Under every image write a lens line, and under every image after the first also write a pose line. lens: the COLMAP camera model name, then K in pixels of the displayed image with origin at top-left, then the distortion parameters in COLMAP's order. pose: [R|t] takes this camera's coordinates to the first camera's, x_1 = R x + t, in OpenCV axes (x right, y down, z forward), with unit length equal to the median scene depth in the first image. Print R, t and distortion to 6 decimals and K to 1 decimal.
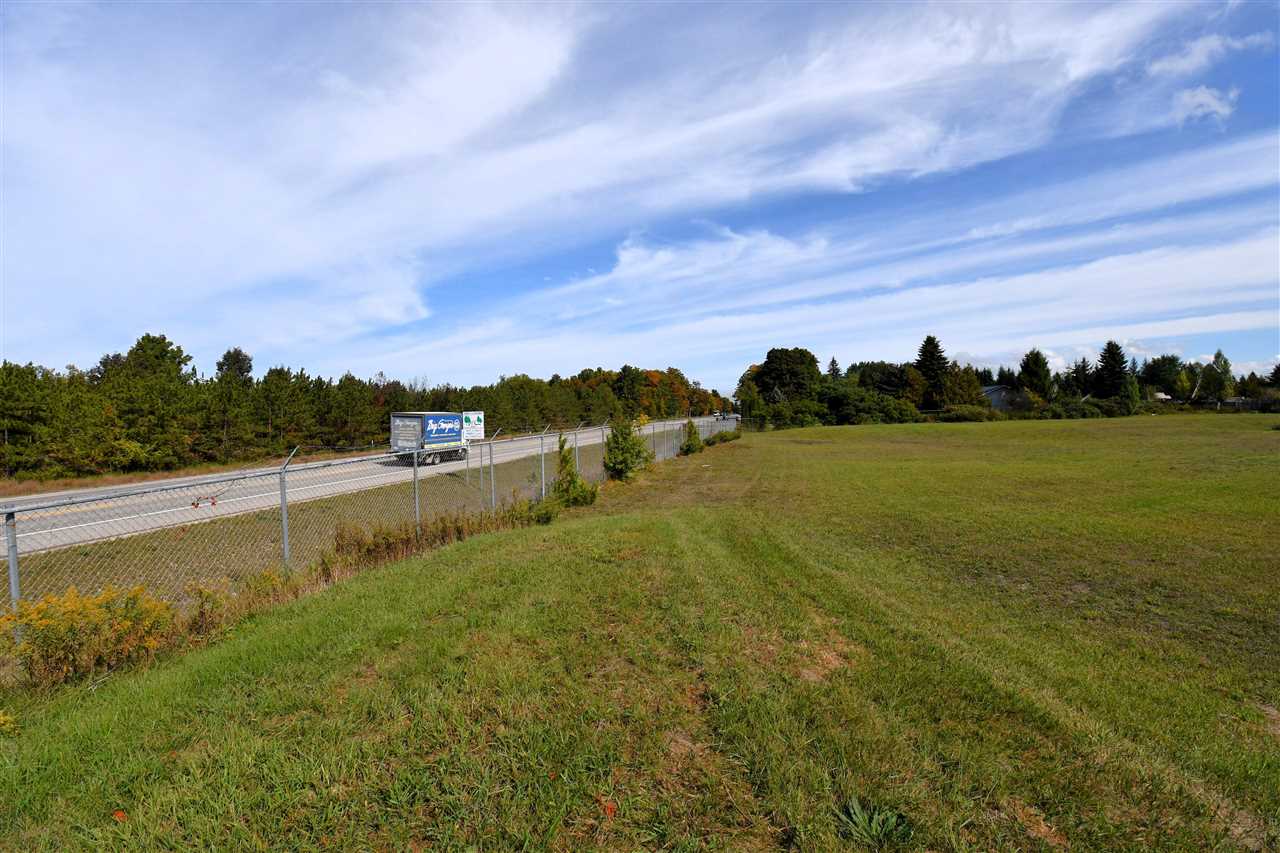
lens RADIAL K [[655.2, 0, 641.2], [0, 655.2, 487.8], [0, 0, 1]] dist [0.028820, -0.033611]
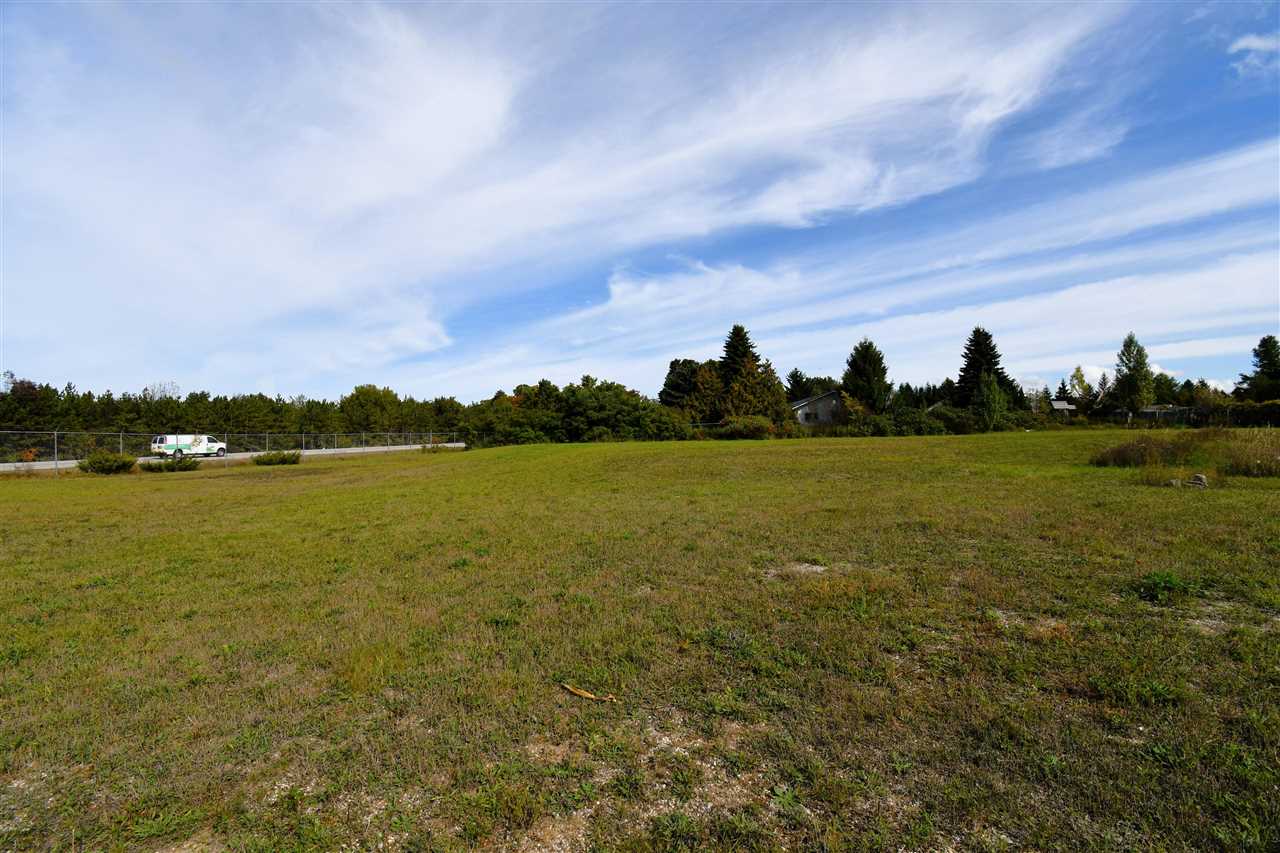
lens RADIAL K [[553.0, 0, 638.3], [0, 553.0, 429.4], [0, 0, 1]] dist [-0.000871, -0.017412]
pose [[0.997919, 0.004320, -0.064341, 0.126783], [-0.011148, 0.994289, -0.106137, -0.014667], [0.063515, 0.106633, 0.992268, 0.127011]]
